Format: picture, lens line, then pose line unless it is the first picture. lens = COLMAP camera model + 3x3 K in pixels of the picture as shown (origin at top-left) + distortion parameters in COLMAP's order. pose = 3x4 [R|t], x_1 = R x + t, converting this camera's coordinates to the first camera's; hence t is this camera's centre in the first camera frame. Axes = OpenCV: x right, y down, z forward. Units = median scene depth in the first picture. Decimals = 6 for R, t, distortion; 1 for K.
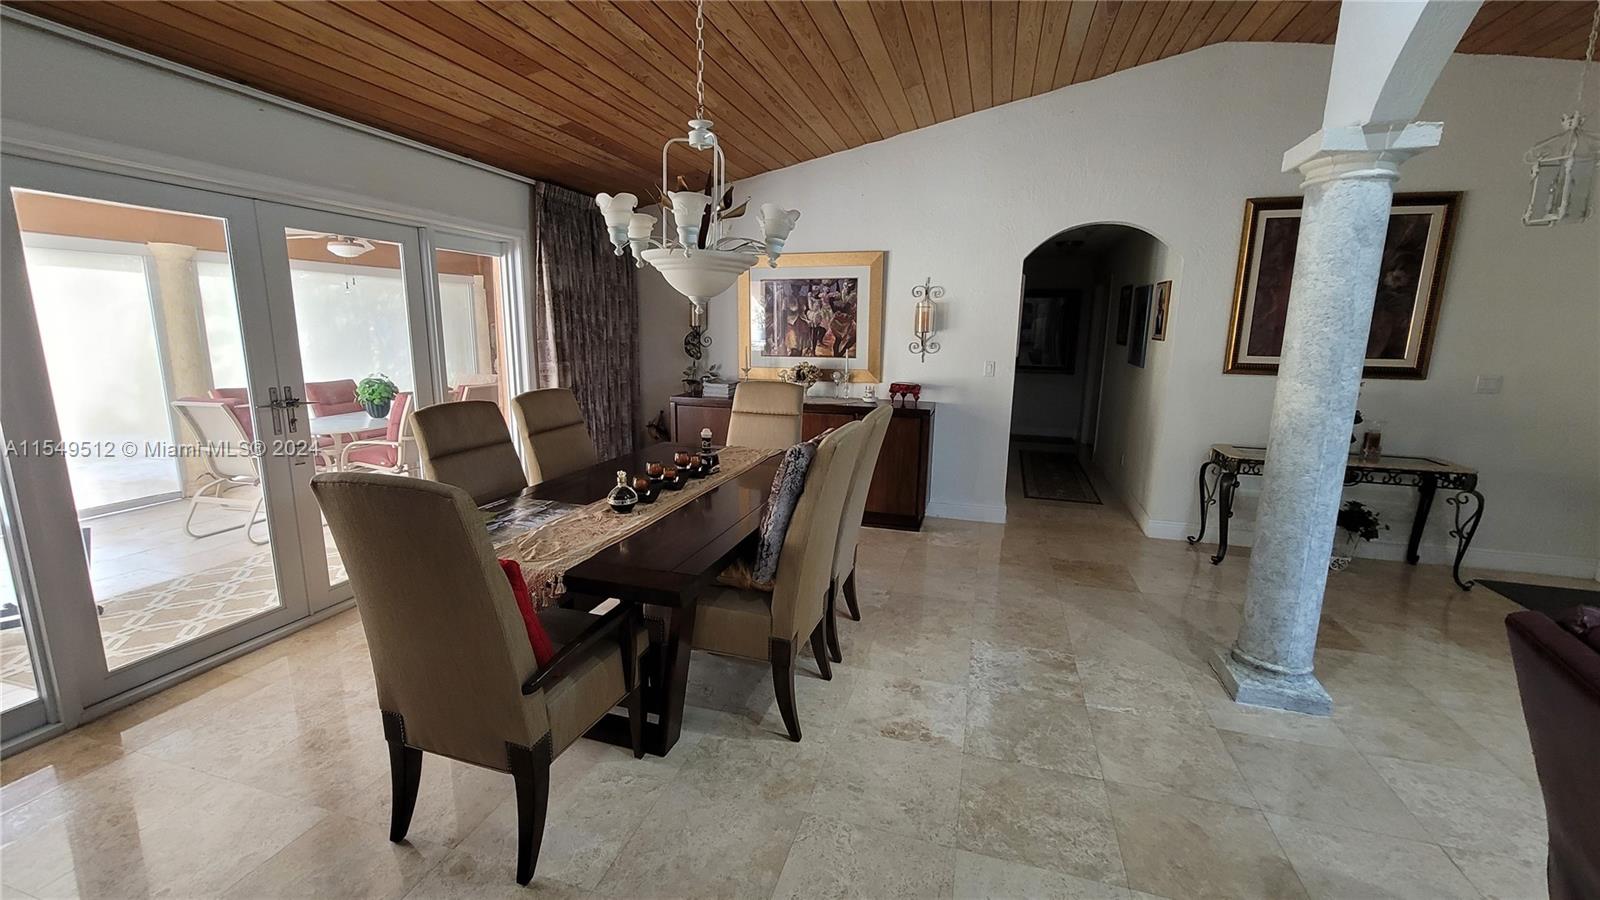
lens RADIAL K [[658.0, 0, 795.1], [0, 658.0, 457.0], [0, 0, 1]] dist [-0.008720, 0.002614]
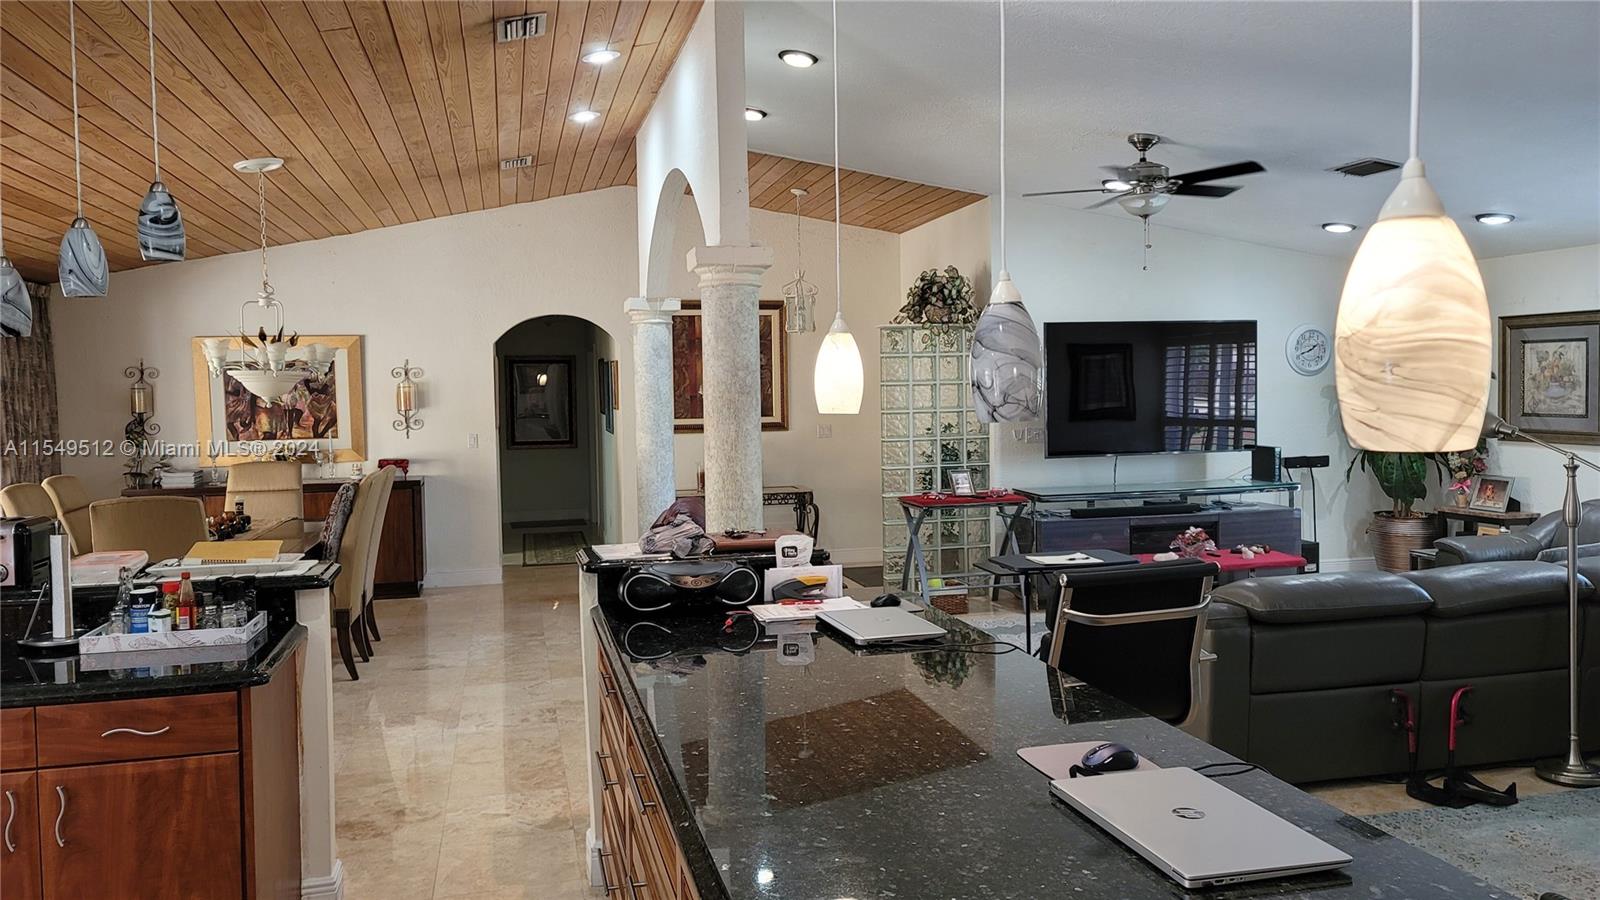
lens RADIAL K [[1183.9, 0, 802.1], [0, 1183.9, 452.7], [0, 0, 1]] dist [0.049389, -0.010014]
pose [[0.860713, -0.057542, 0.505829, -0.237856], [0.128176, 0.986078, -0.105929, 0.167891], [-0.492691, 0.156009, 0.856105, -0.977137]]
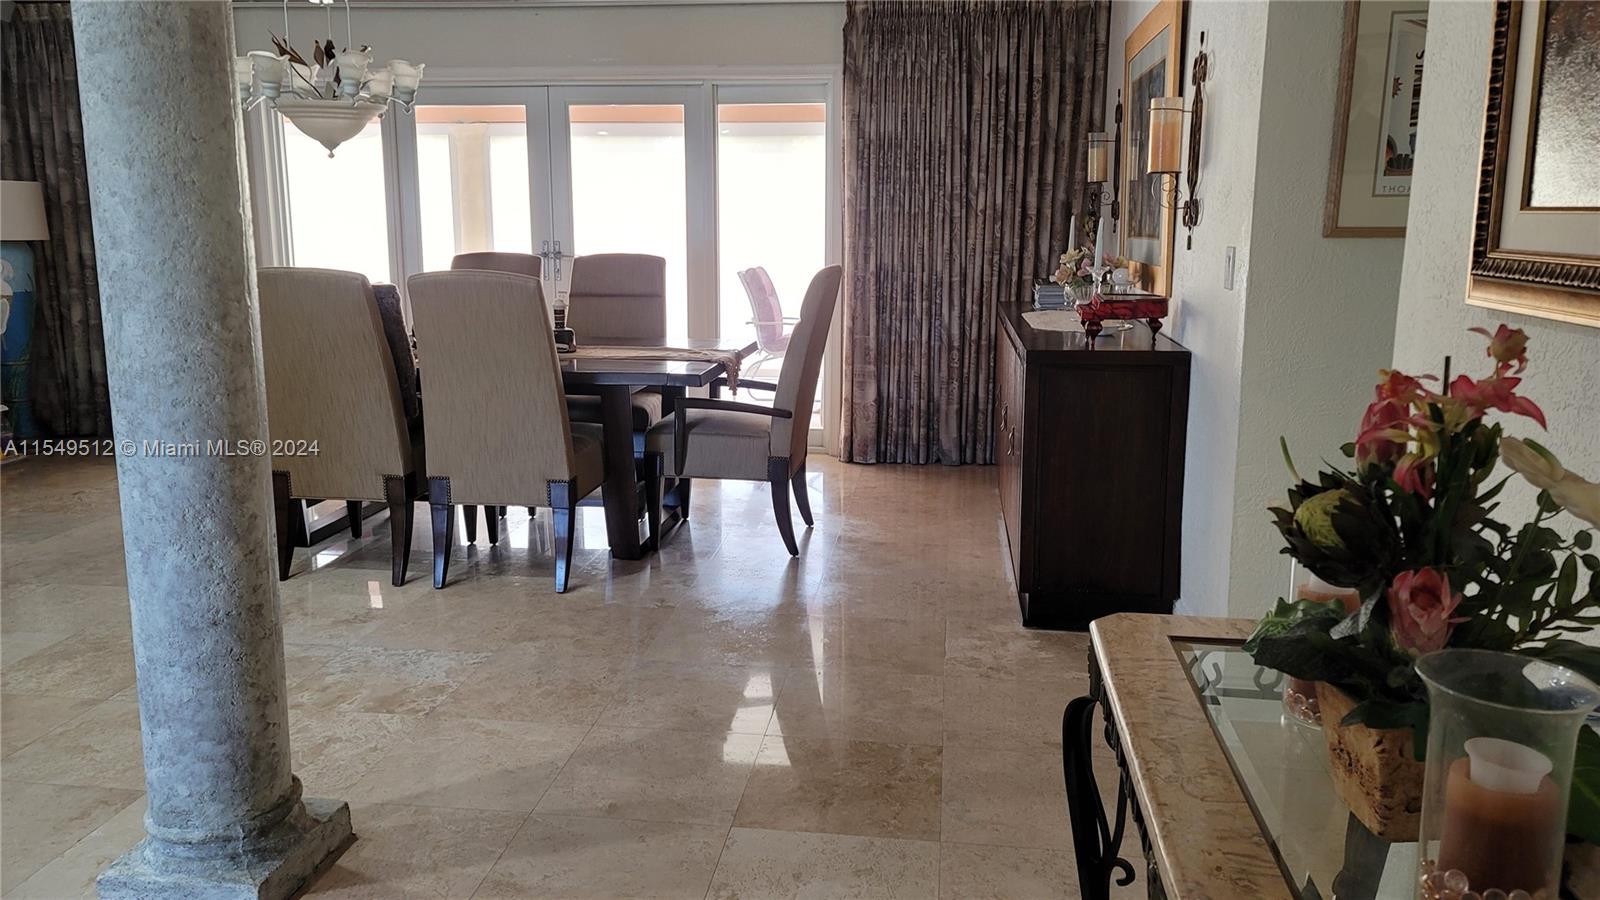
lens RADIAL K [[1183.9, 0, 804.3], [0, 1183.9, 436.1], [0, 0, 1]] dist [0.049389, -0.010014]
pose [[0.153083, 0.166493, -0.974087, 0.948580], [-0.194559, 0.971491, 0.135473, -0.092246], [0.968872, 0.168779, 0.181111, 0.717560]]
